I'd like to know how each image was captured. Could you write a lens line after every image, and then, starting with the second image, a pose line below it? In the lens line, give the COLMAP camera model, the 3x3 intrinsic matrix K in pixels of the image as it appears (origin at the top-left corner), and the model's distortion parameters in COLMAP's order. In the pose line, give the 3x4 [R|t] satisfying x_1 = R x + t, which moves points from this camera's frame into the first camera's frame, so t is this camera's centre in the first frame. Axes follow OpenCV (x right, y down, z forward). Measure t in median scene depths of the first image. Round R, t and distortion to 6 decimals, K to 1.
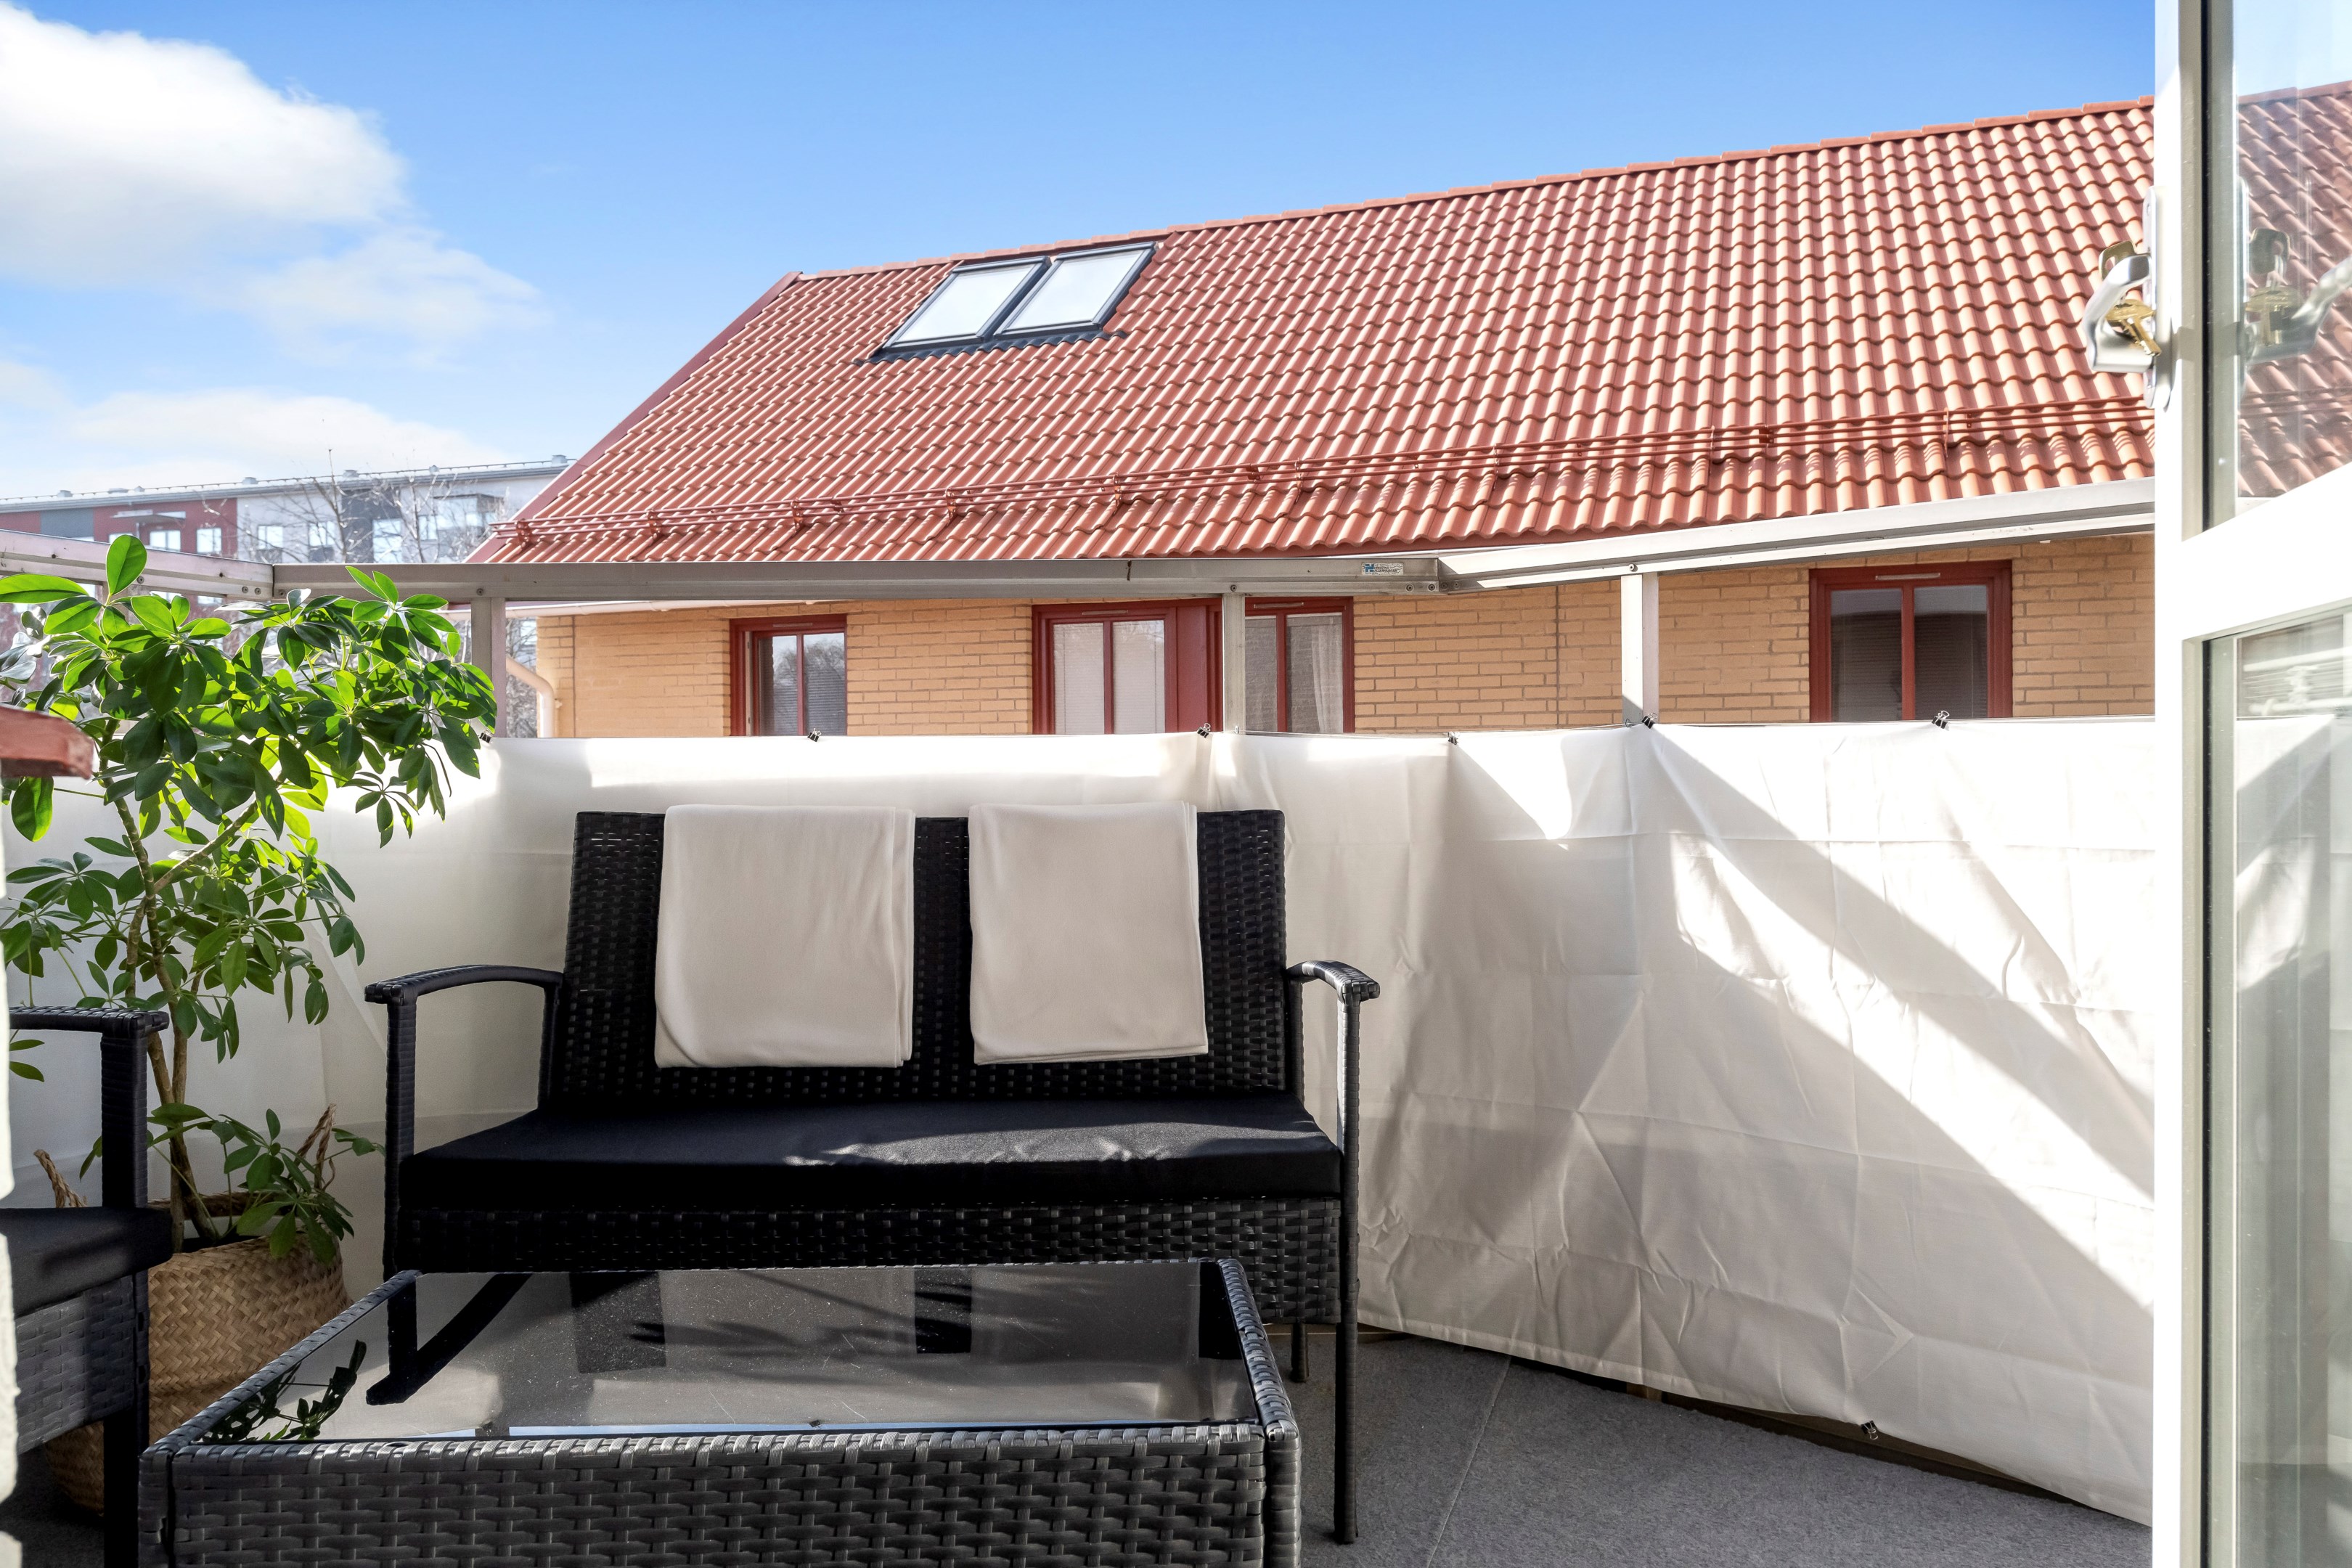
lens RADIAL K [[1646.2, 0, 1176.6], [0, 1646.2, 762.0], [0, 0, 1]] dist [0.000513, -0.000690]
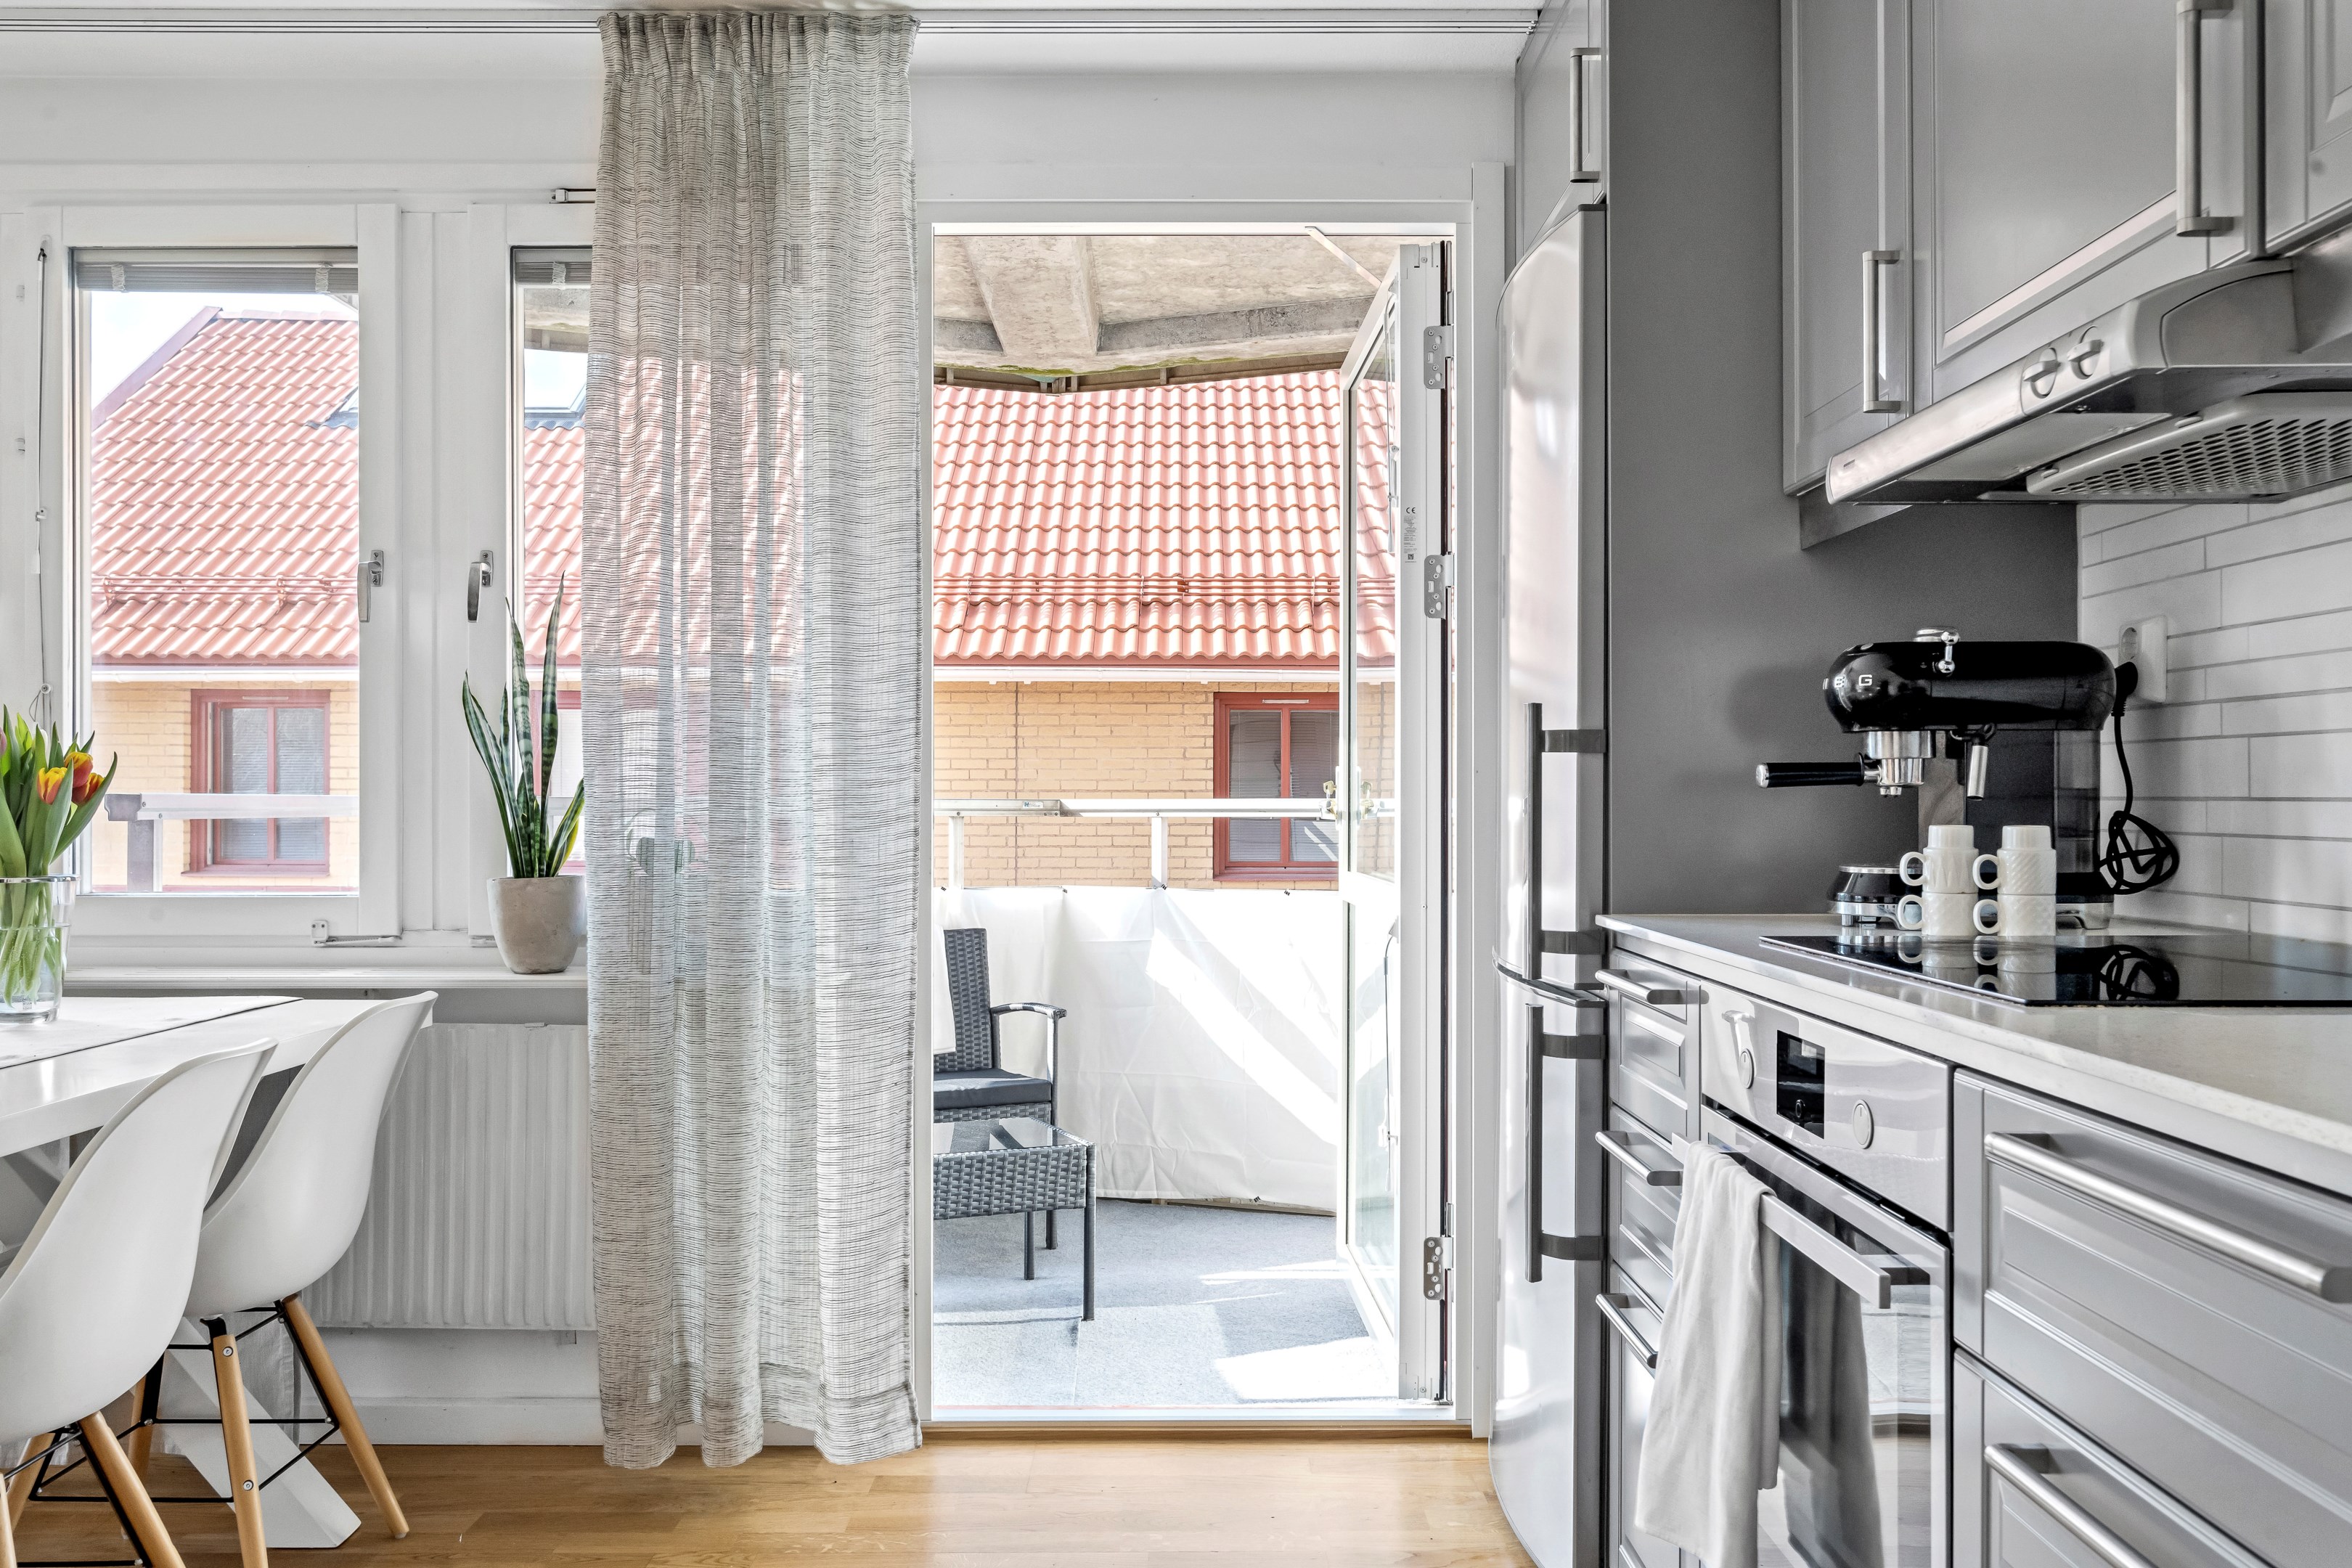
lens RADIAL K [[1786.7, 0, 1179.9], [0, 1786.7, 781.4], [0, 0, 1]] dist [-0.008910, -0.002397]
pose [[0.937039, 0.014103, 0.348940, -0.117260], [-0.009776, 0.999852, -0.014159, -0.029844], [-0.349088, 0.009856, 0.937038, -0.274837]]
